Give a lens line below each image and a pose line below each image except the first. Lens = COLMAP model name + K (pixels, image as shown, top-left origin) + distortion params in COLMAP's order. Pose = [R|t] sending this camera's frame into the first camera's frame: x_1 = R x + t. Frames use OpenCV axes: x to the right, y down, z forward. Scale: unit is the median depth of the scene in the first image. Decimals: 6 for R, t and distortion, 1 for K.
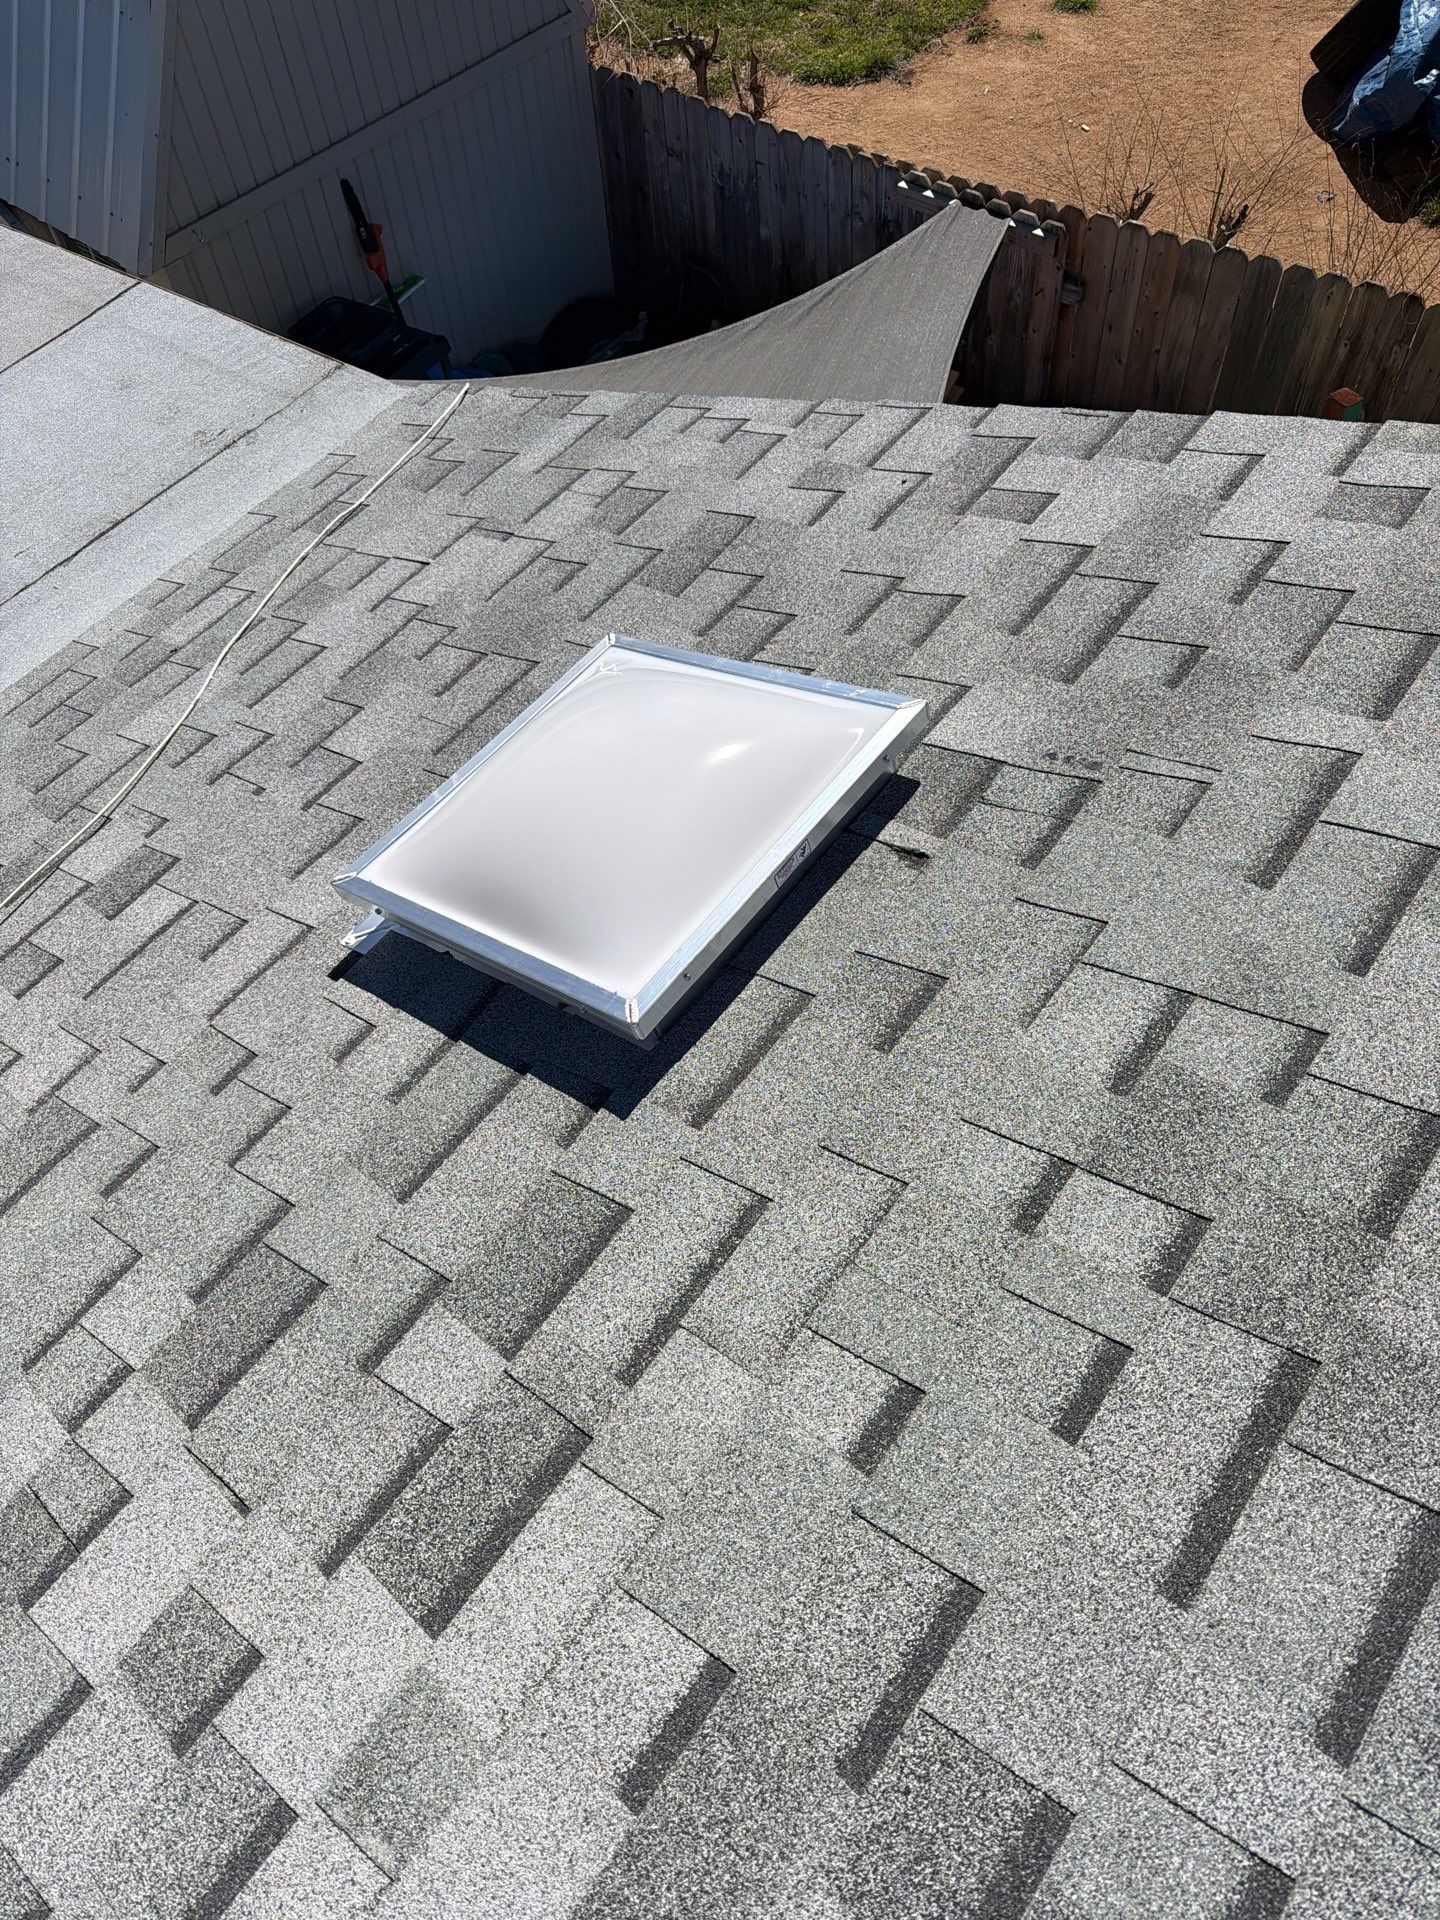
lens RADIAL K [[1422.0, 0, 713.6], [0, 1422.0, 956.1], [0, 0, 1]] dist [0.098718, -0.167353]
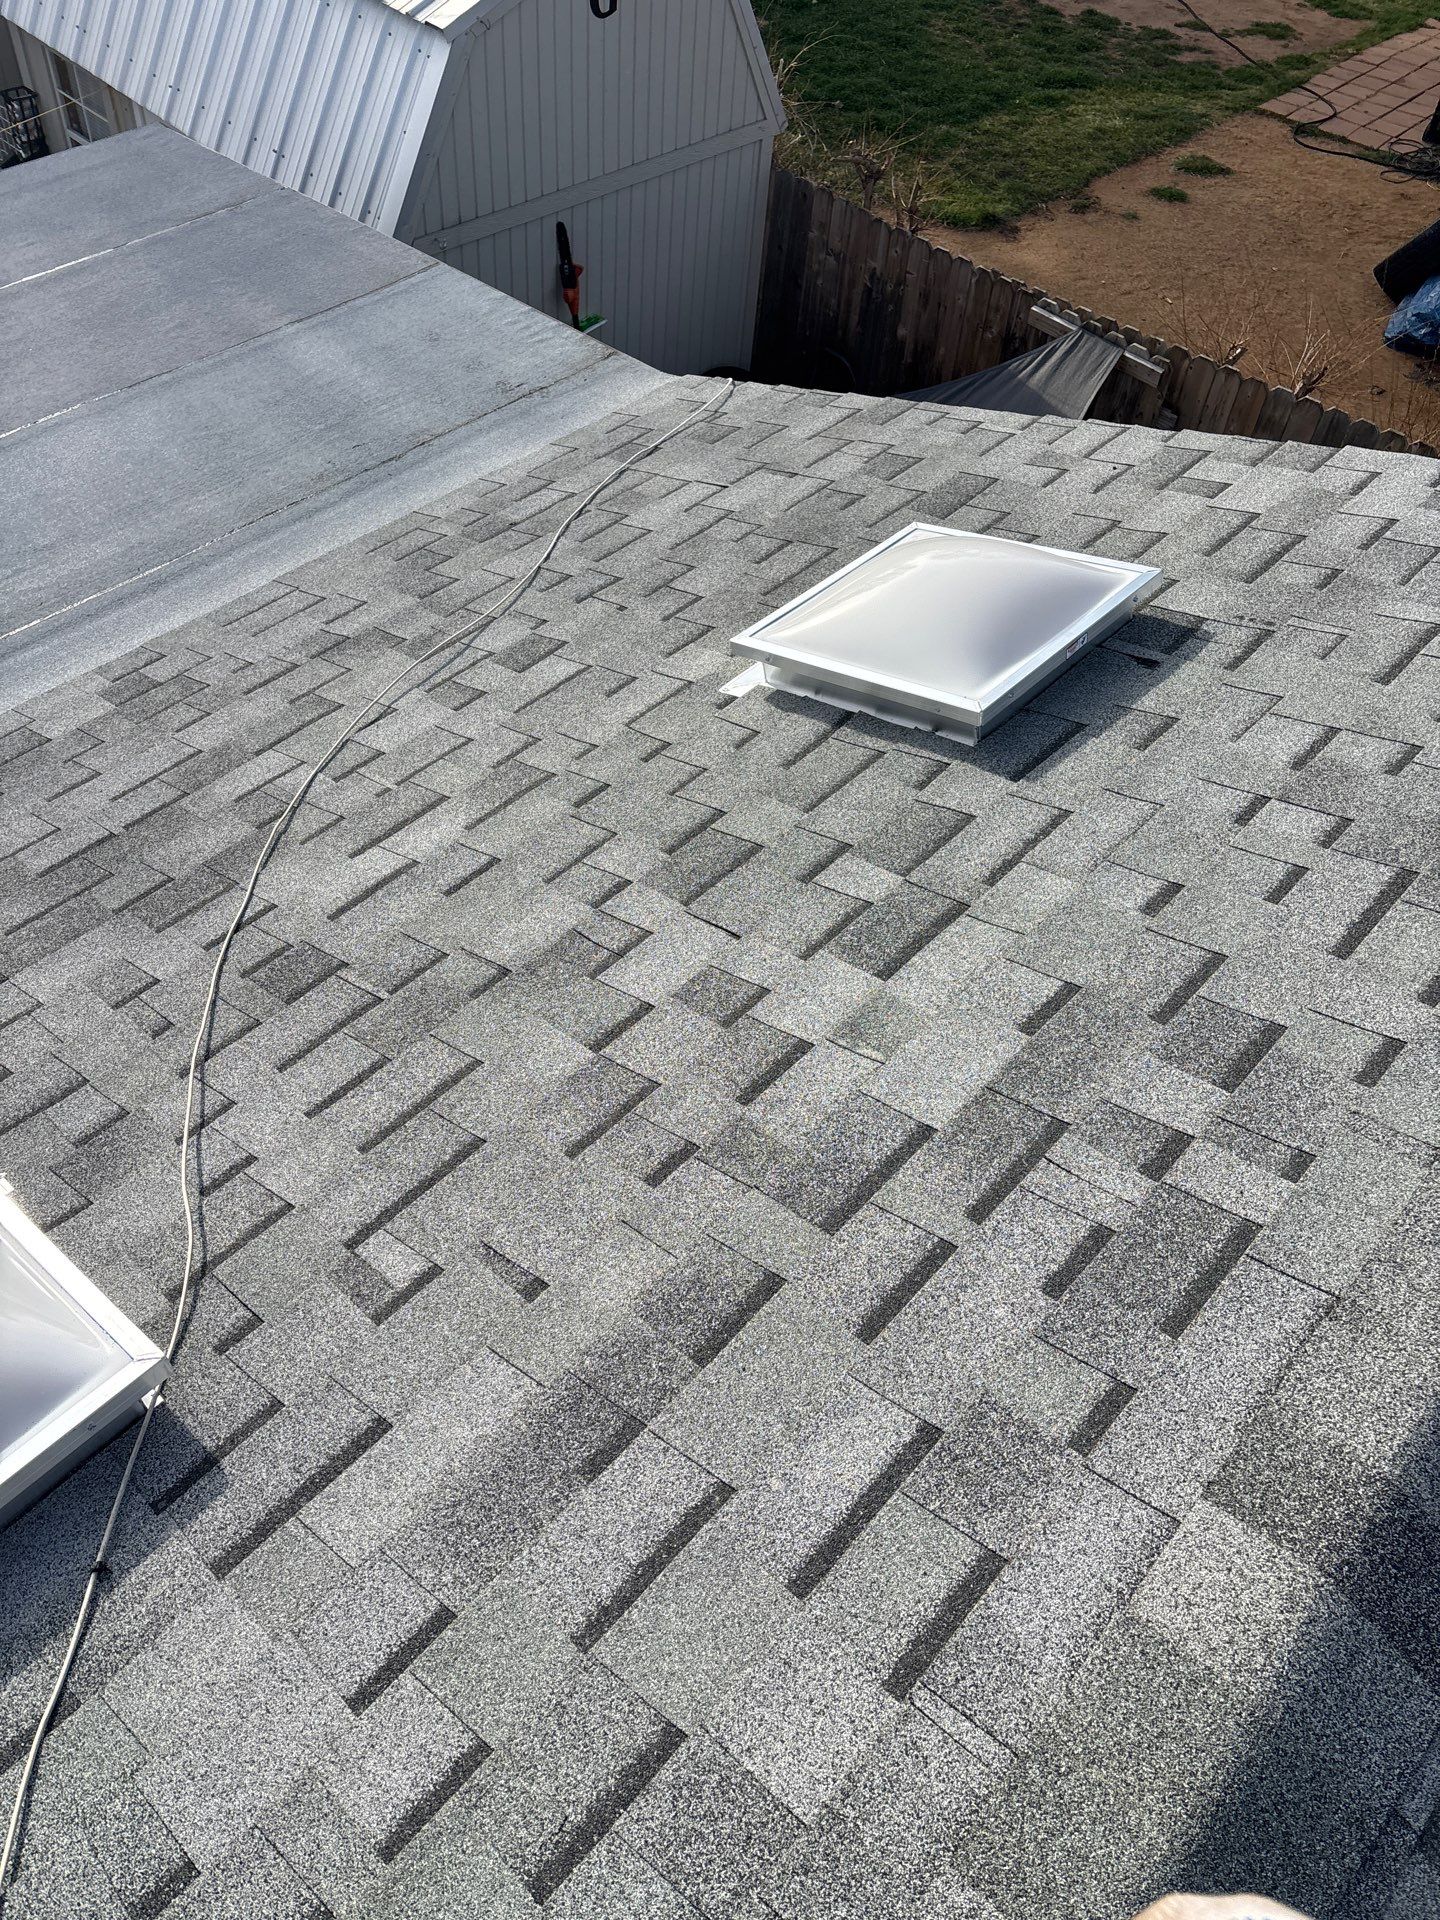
lens RADIAL K [[1527.9, 0, 713.5], [0, 1527.9, 954.7], [0, 0, 1]] dist [0.083045, -0.147281]
pose [[0.987650, 0.148557, 0.049779, -0.273037], [-0.142707, 0.984122, -0.105540, 0.369862], [-0.064667, 0.097133, 0.993168, -0.435731]]
